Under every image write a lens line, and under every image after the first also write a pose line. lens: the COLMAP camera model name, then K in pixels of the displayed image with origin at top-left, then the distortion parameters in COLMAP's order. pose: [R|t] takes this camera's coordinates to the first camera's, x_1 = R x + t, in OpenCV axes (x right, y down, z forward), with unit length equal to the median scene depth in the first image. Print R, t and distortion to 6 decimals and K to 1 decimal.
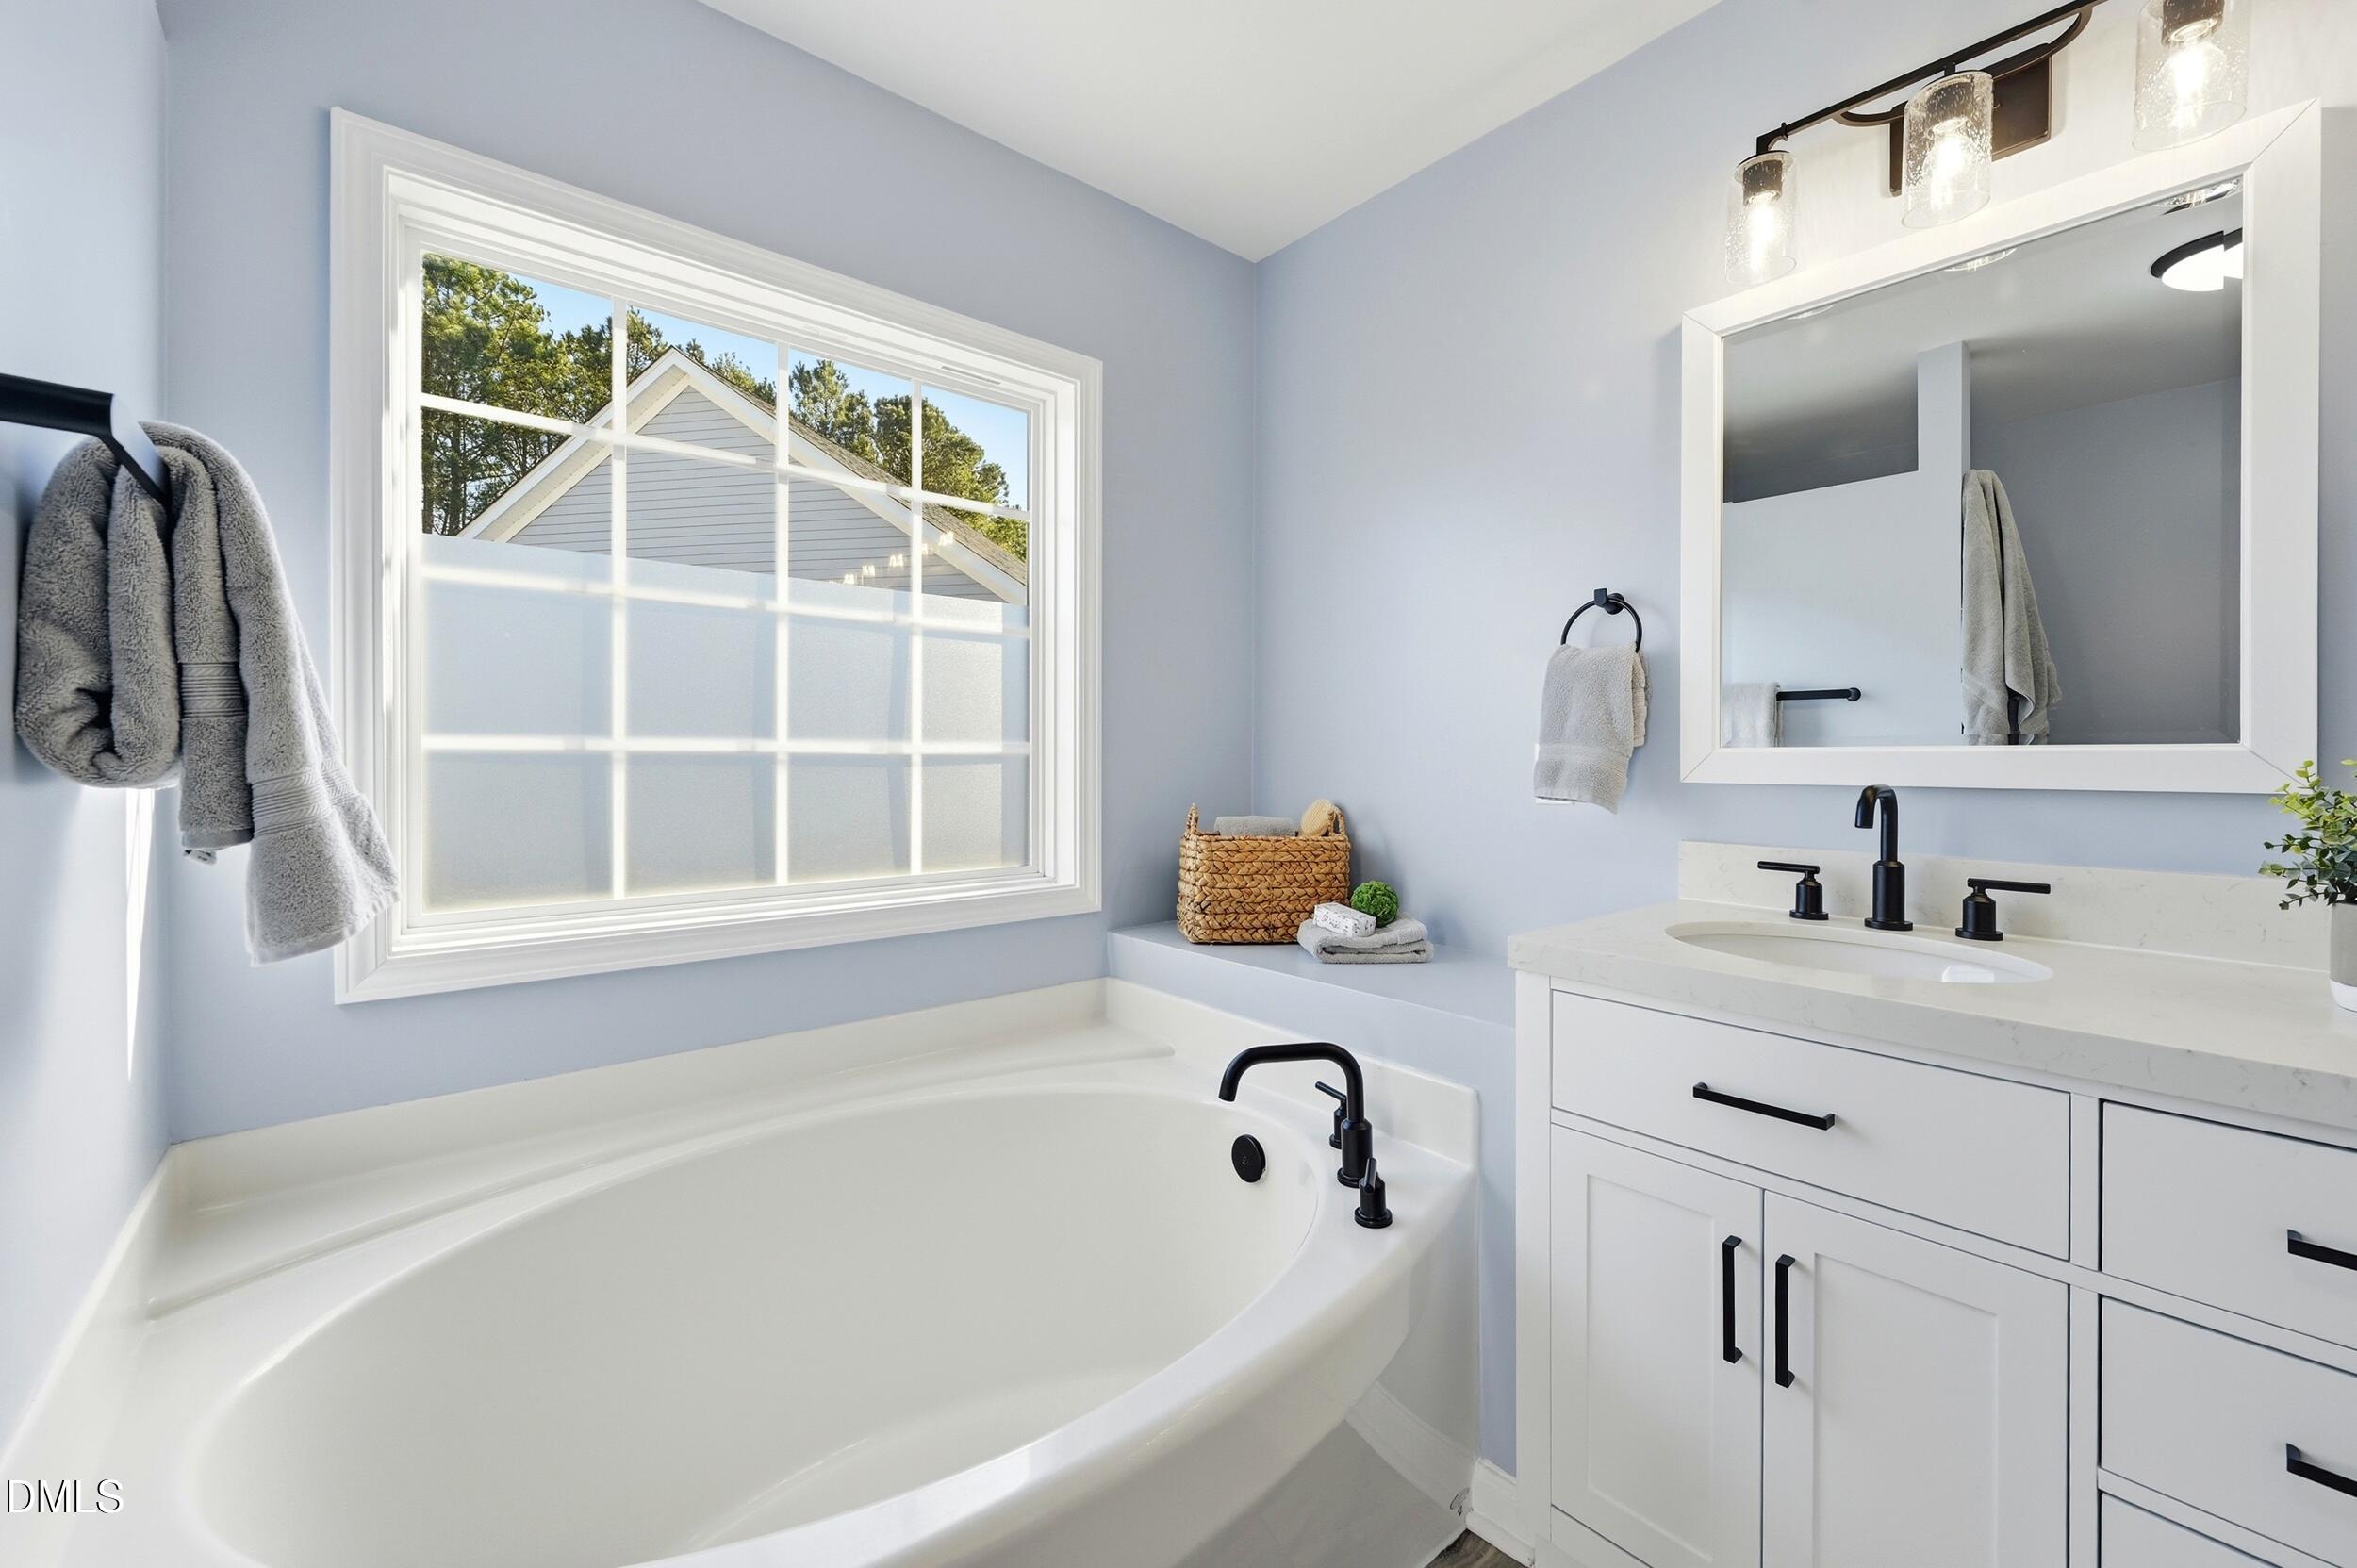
lens RADIAL K [[939.9, 0, 1185.5], [0, 939.9, 763.7], [0, 0, 1]] dist [-0.000102, 0.000115]
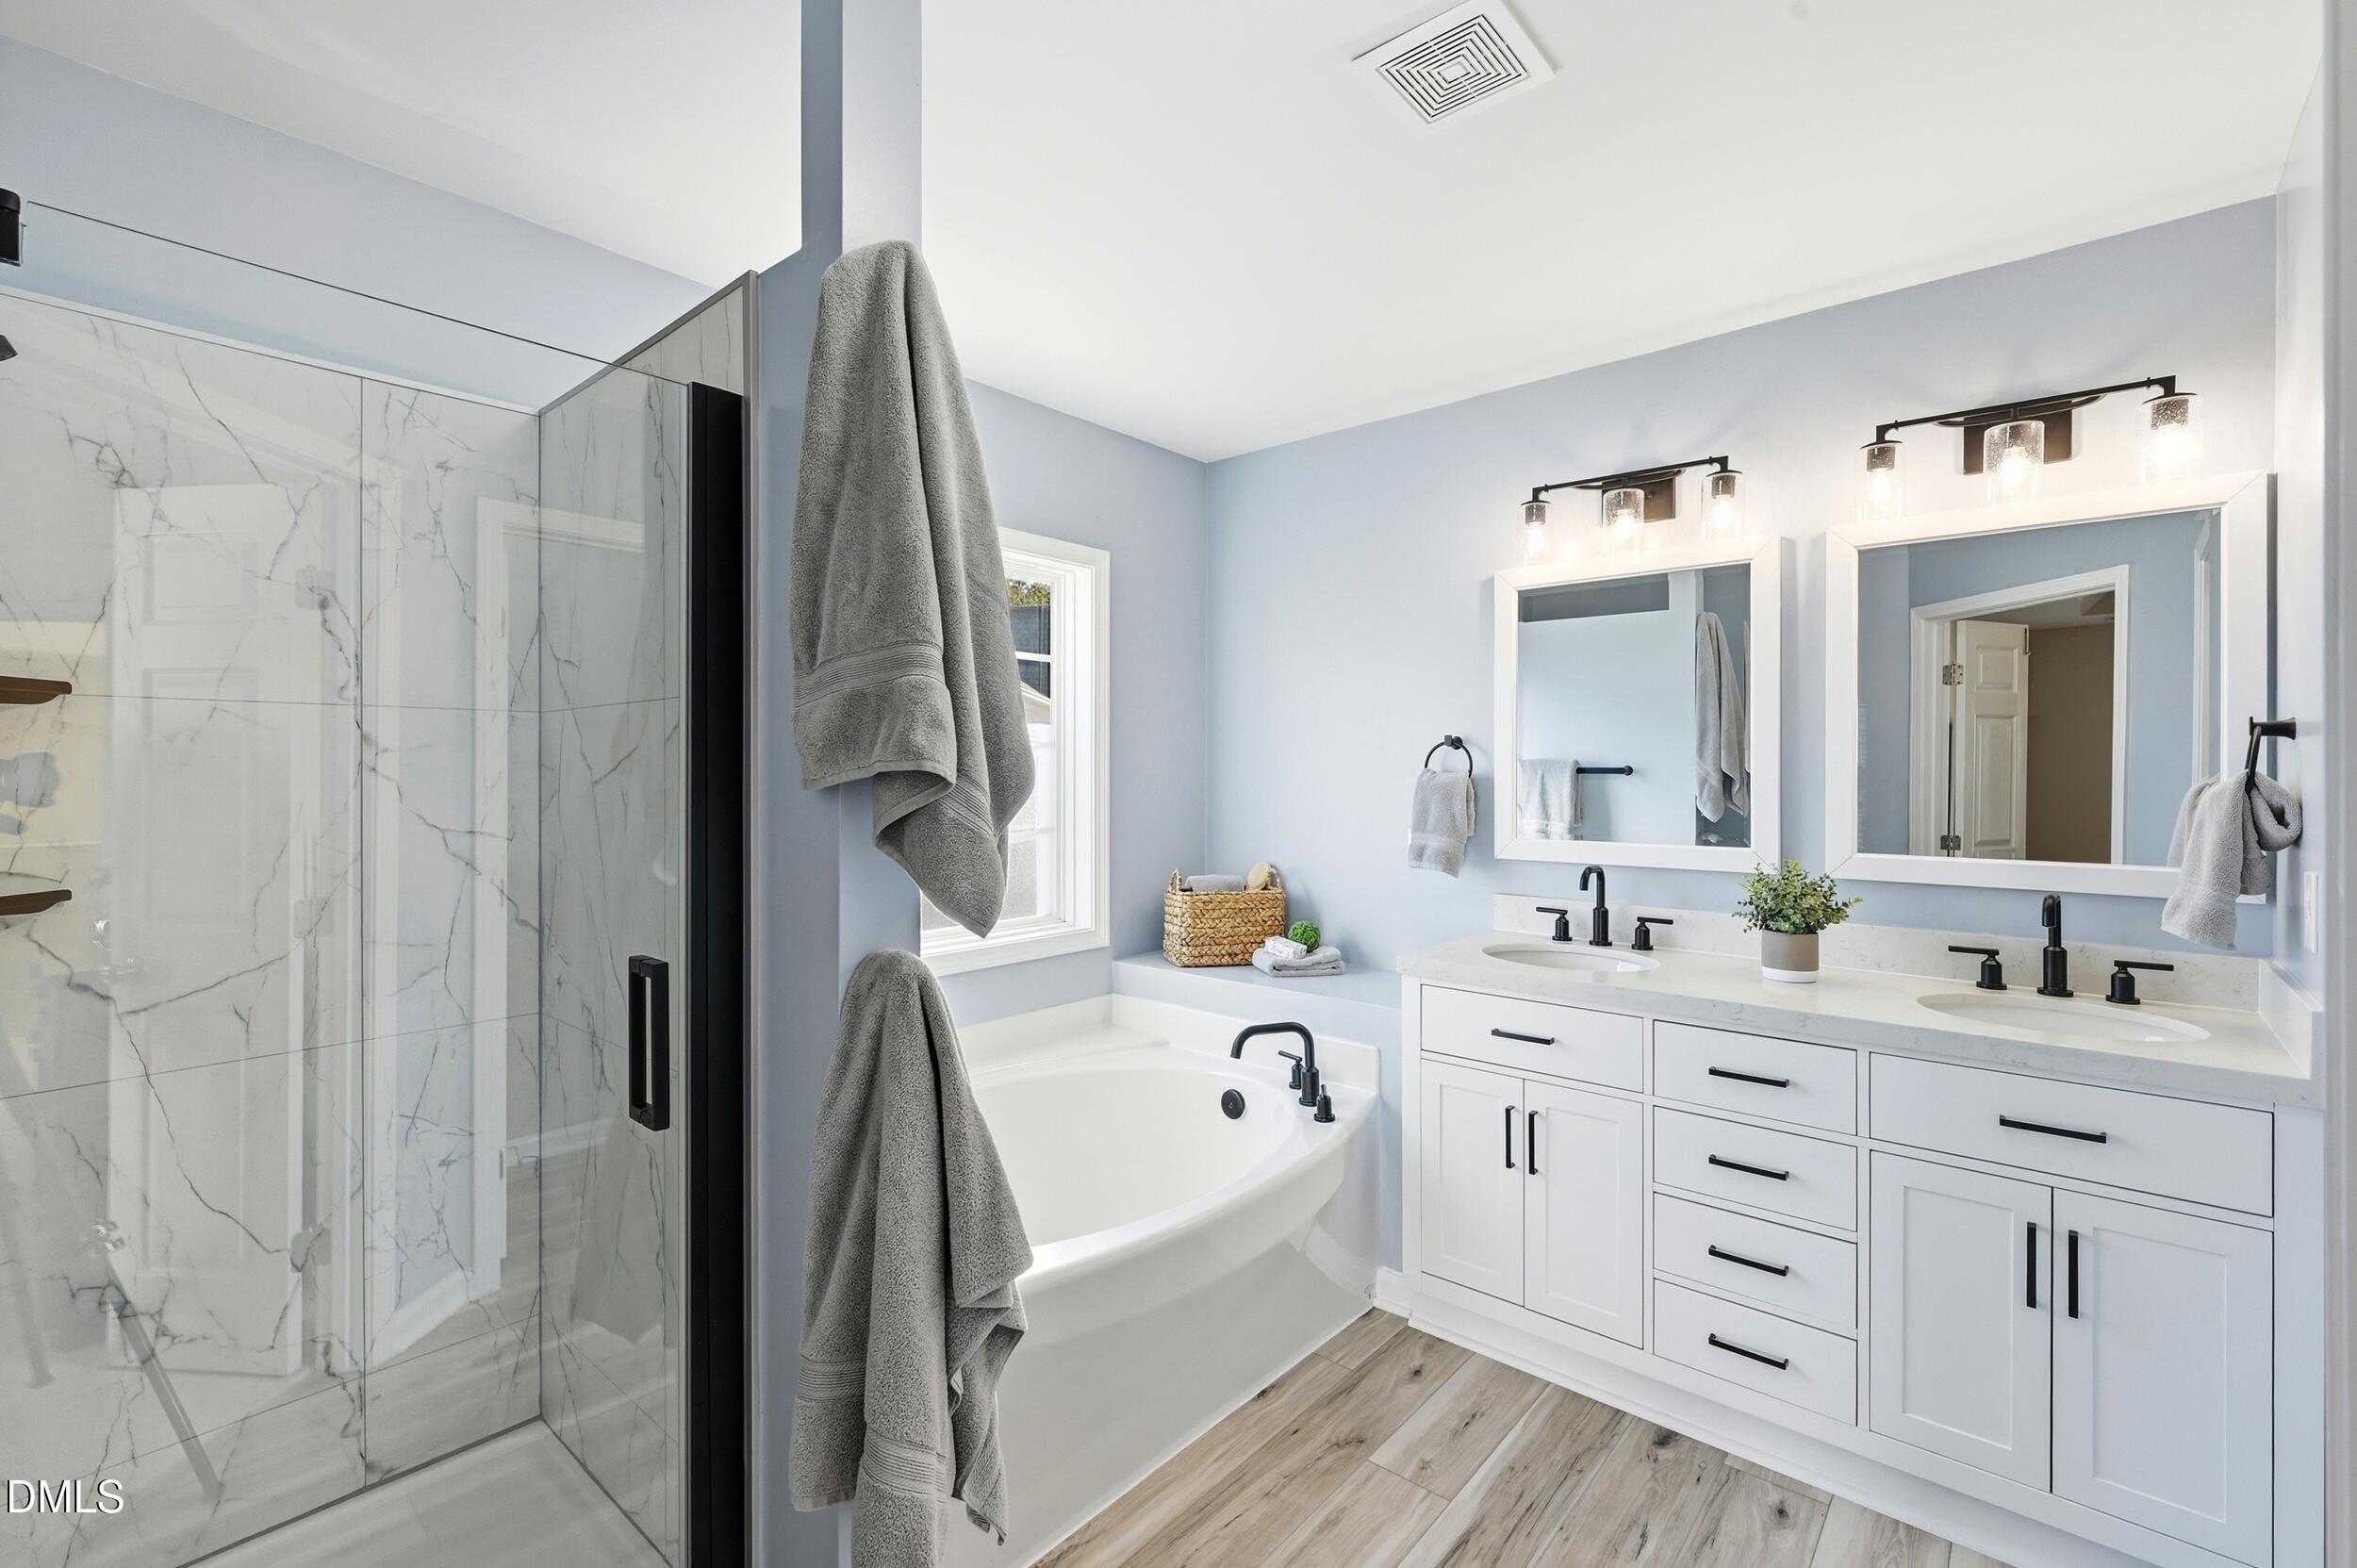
lens RADIAL K [[1033.8, 0, 1180.4], [0, 1033.8, 769.0], [0, 0, 1]] dist [-0.001039, 0.000537]
pose [[0.988391, -0.000562, 0.151929, -0.266669], [0.001436, 0.999983, -0.005642, -0.117965], [-0.151923, 0.005795, 0.988375, -0.647324]]
